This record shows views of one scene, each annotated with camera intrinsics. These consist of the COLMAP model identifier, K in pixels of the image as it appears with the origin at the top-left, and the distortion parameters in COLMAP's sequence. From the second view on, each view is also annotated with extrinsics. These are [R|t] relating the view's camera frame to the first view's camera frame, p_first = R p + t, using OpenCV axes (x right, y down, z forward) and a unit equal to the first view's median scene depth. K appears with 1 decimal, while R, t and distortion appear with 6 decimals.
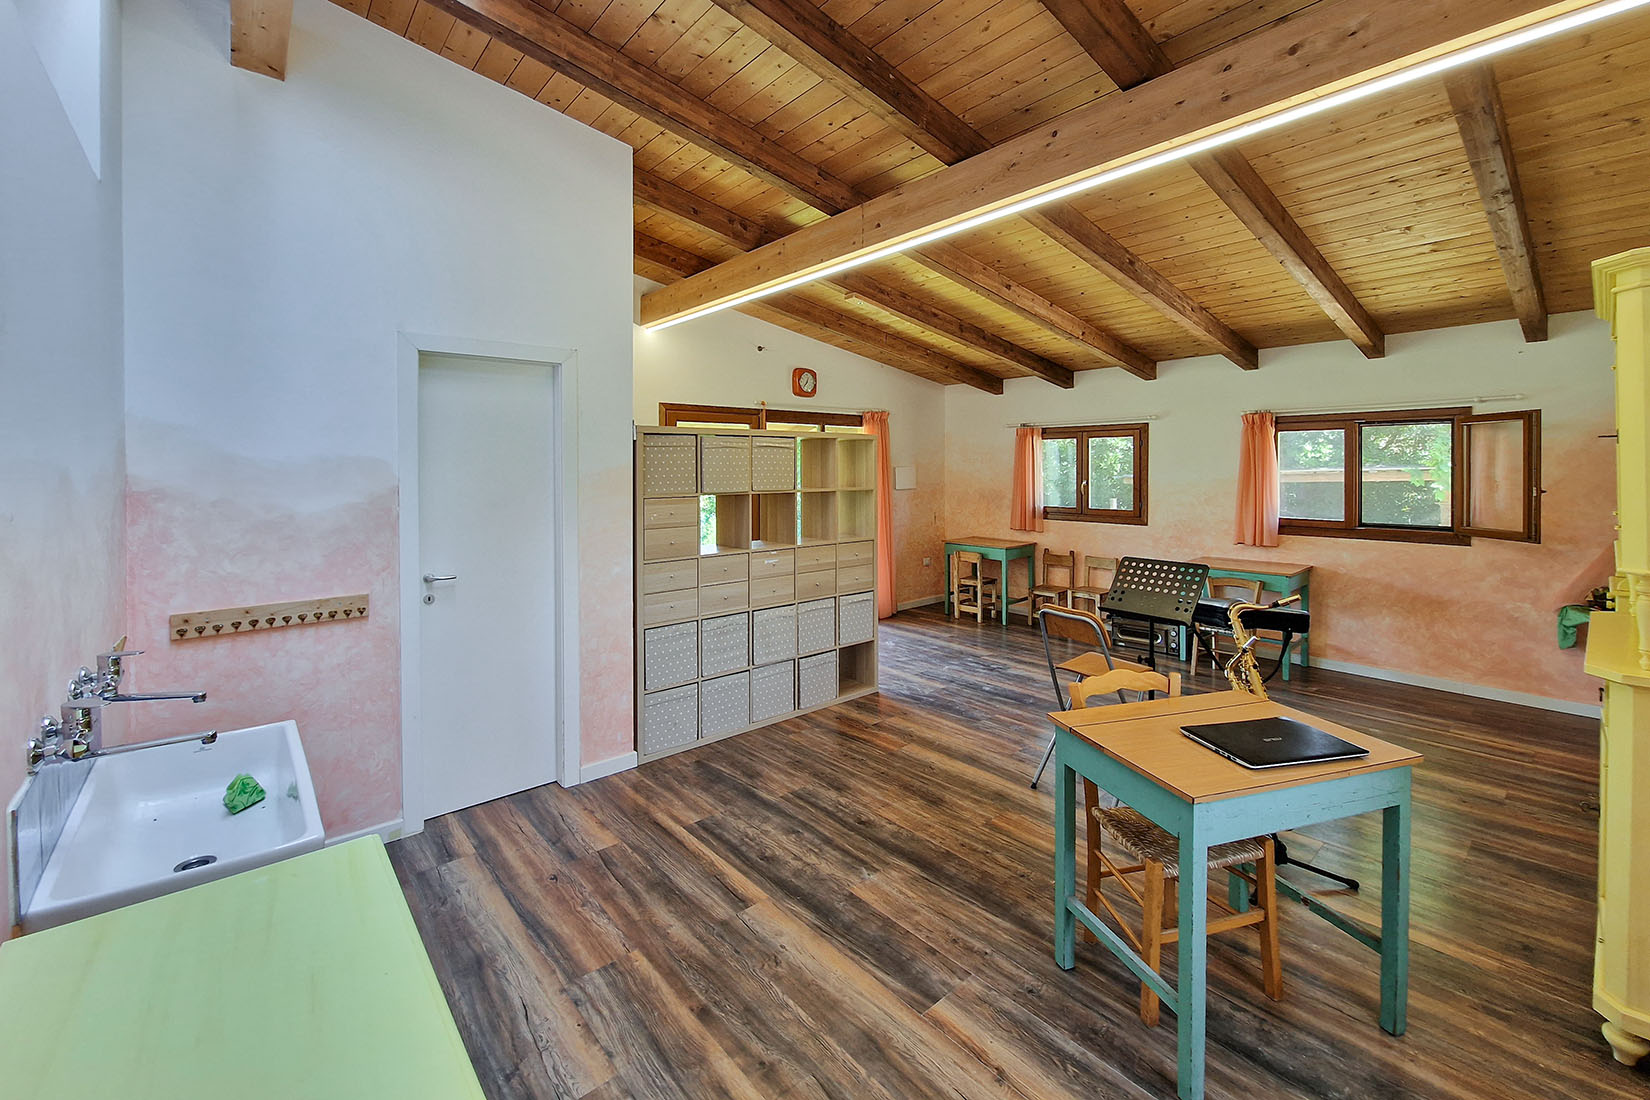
lens RADIAL K [[689.4, 0, 828.2], [0, 689.4, 487.9], [0, 0, 1]] dist [-0.001016, 0.000051]
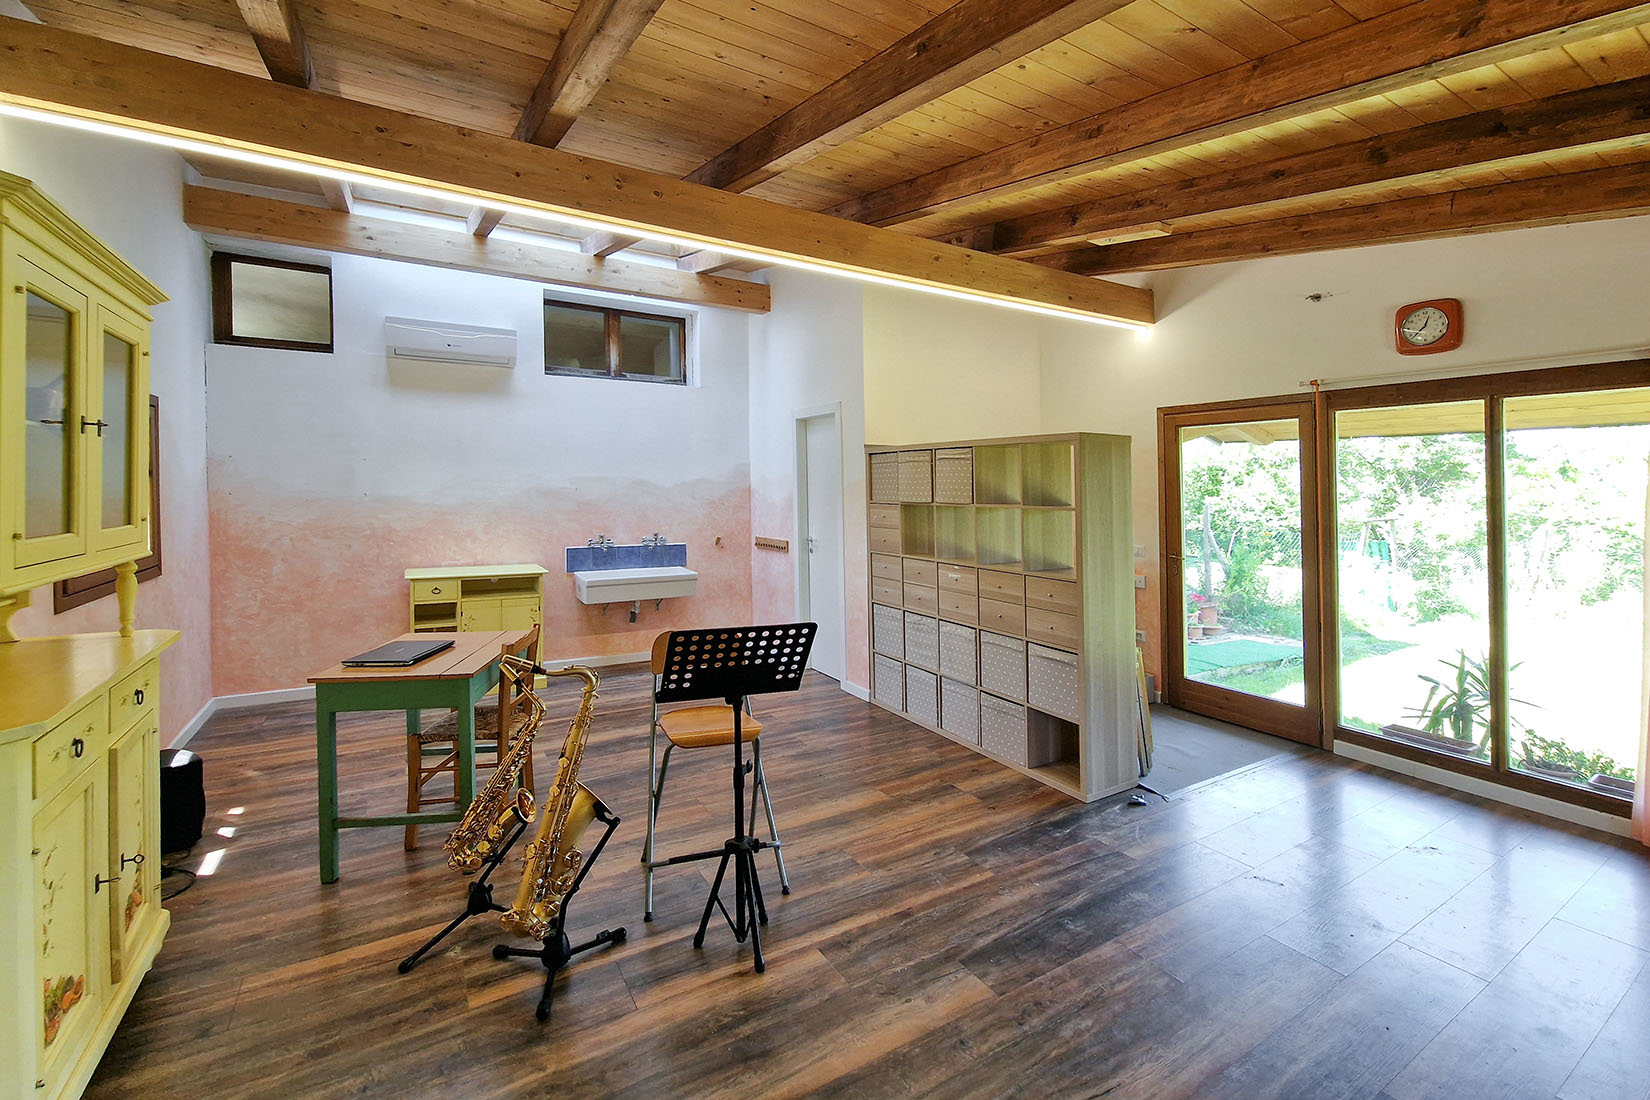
lens RADIAL K [[689.4, 0, 828.2], [0, 689.4, 487.9], [0, 0, 1]] dist [-0.001016, 0.000051]
pose [[-0.160047, 0.012313, -0.987033, 0.992581], [-0.037295, 0.999133, 0.018511, -0.029842], [0.986405, 0.039774, -0.159449, 1.059122]]
